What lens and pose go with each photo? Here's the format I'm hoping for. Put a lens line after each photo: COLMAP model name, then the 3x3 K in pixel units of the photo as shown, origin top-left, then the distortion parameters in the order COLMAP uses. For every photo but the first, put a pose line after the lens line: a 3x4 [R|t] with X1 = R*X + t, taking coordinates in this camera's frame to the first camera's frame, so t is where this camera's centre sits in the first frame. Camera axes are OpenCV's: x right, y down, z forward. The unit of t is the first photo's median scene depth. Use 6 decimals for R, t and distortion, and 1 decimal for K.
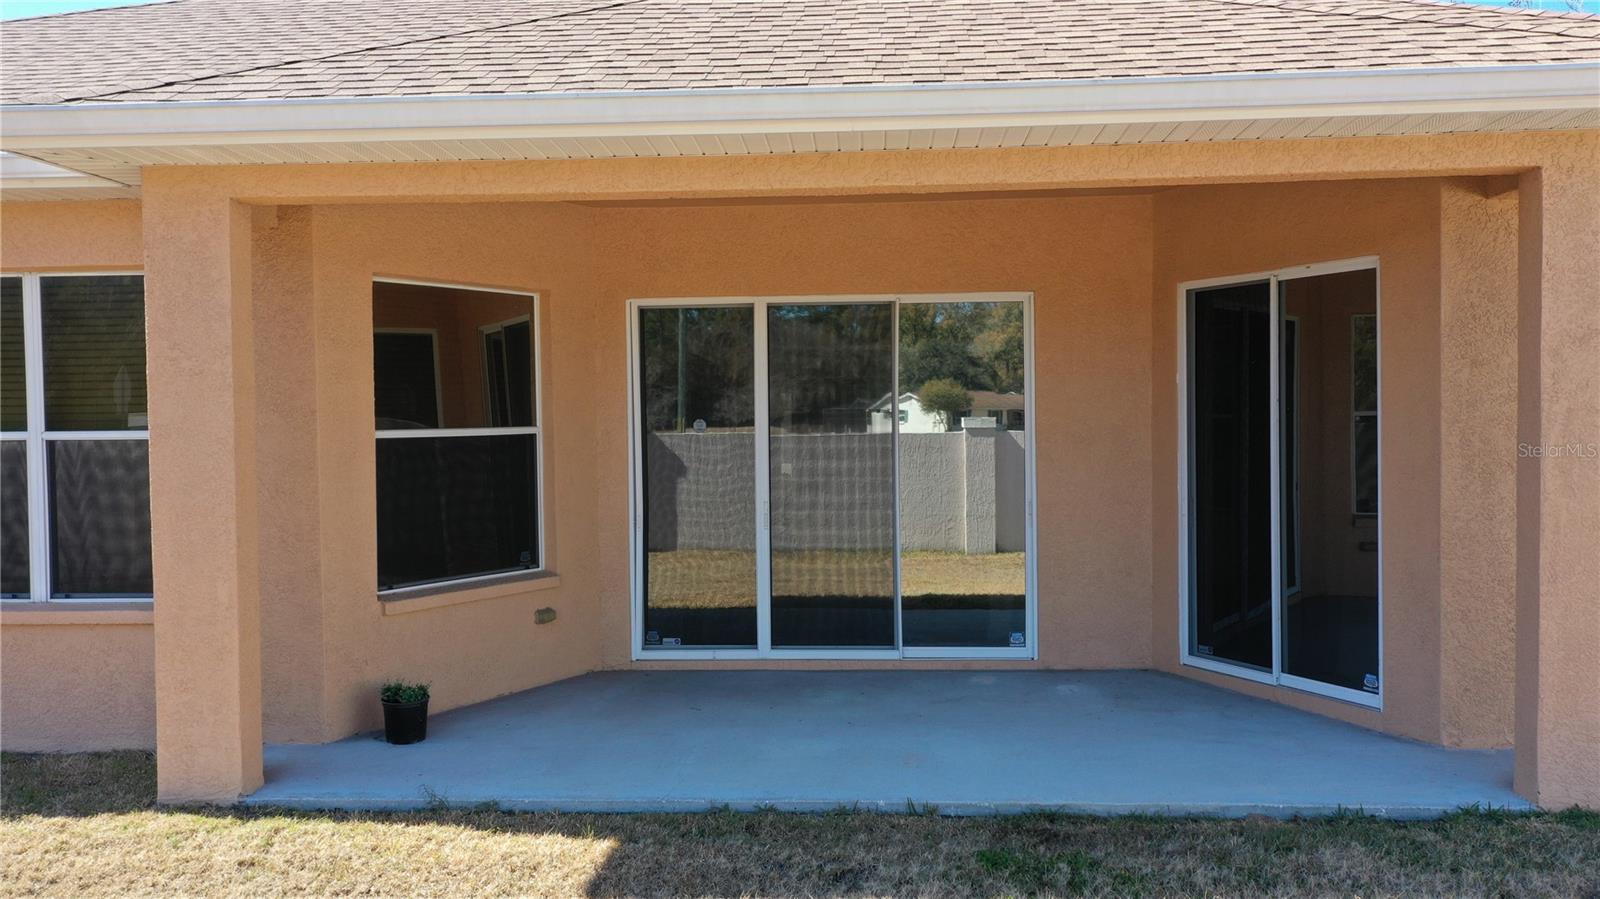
lens RADIAL K [[1267.1, 0, 804.8], [0, 1267.1, 452.0], [0, 0, 1]] dist [0.017544, 0.001702]
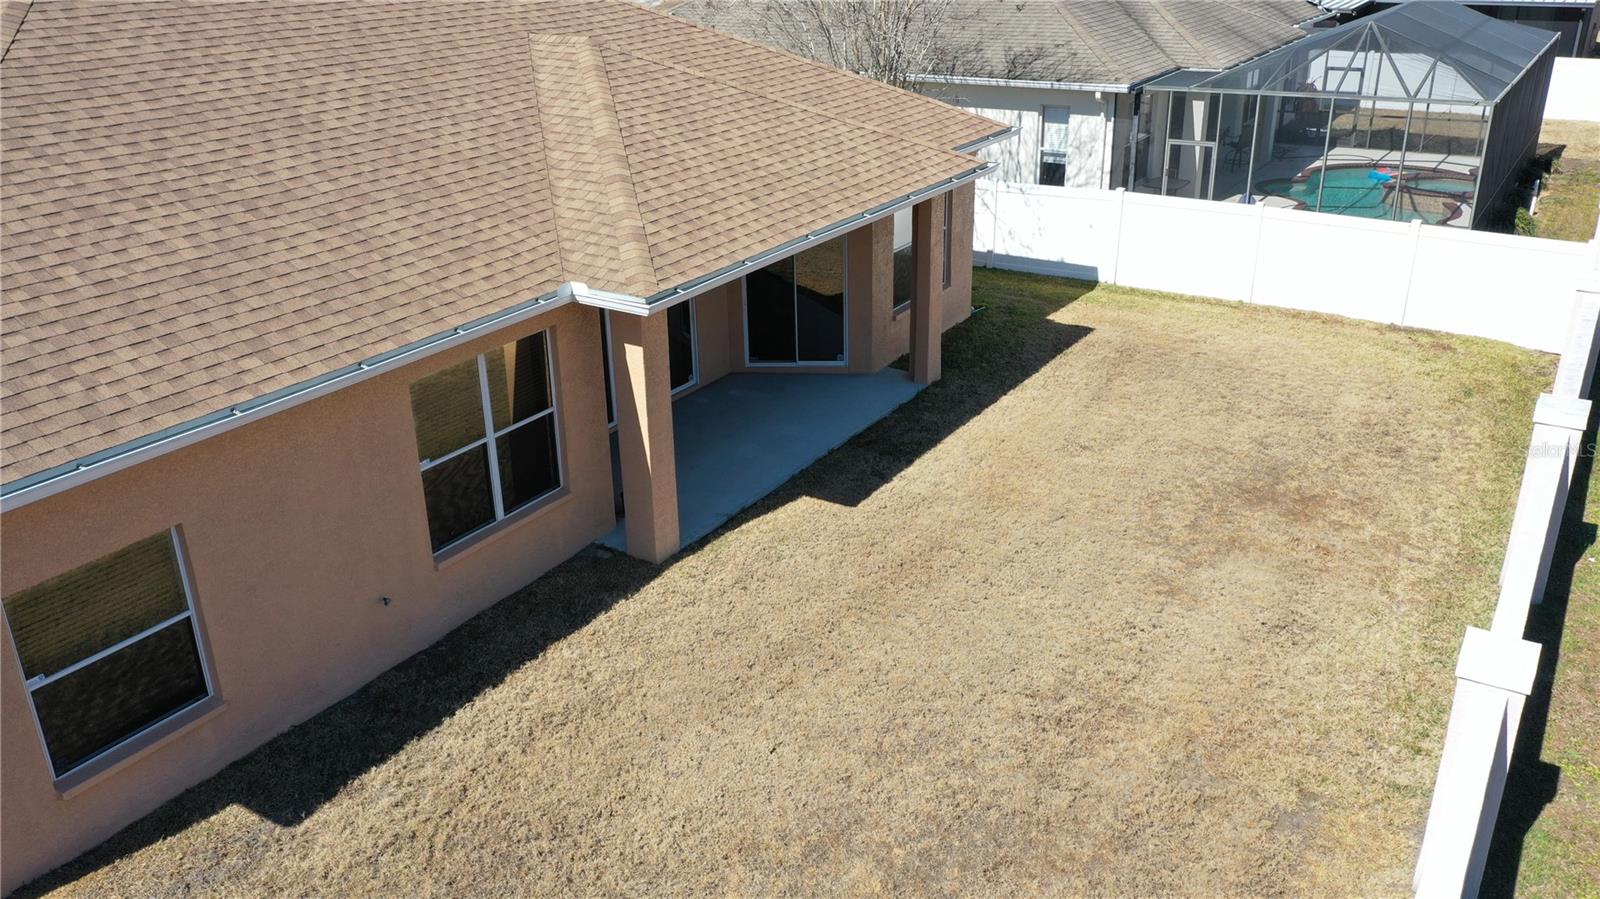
lens RADIAL K [[1270.9, 0, 804.6], [0, 1270.9, 447.8], [0, 0, 1]] dist [0.020239, 0.000327]
pose [[0.503895, -0.340701, 0.793733, -1.977503], [0.055366, 0.929773, 0.363946, -0.688051], [-0.861988, -0.139445, 0.487372, -0.294270]]
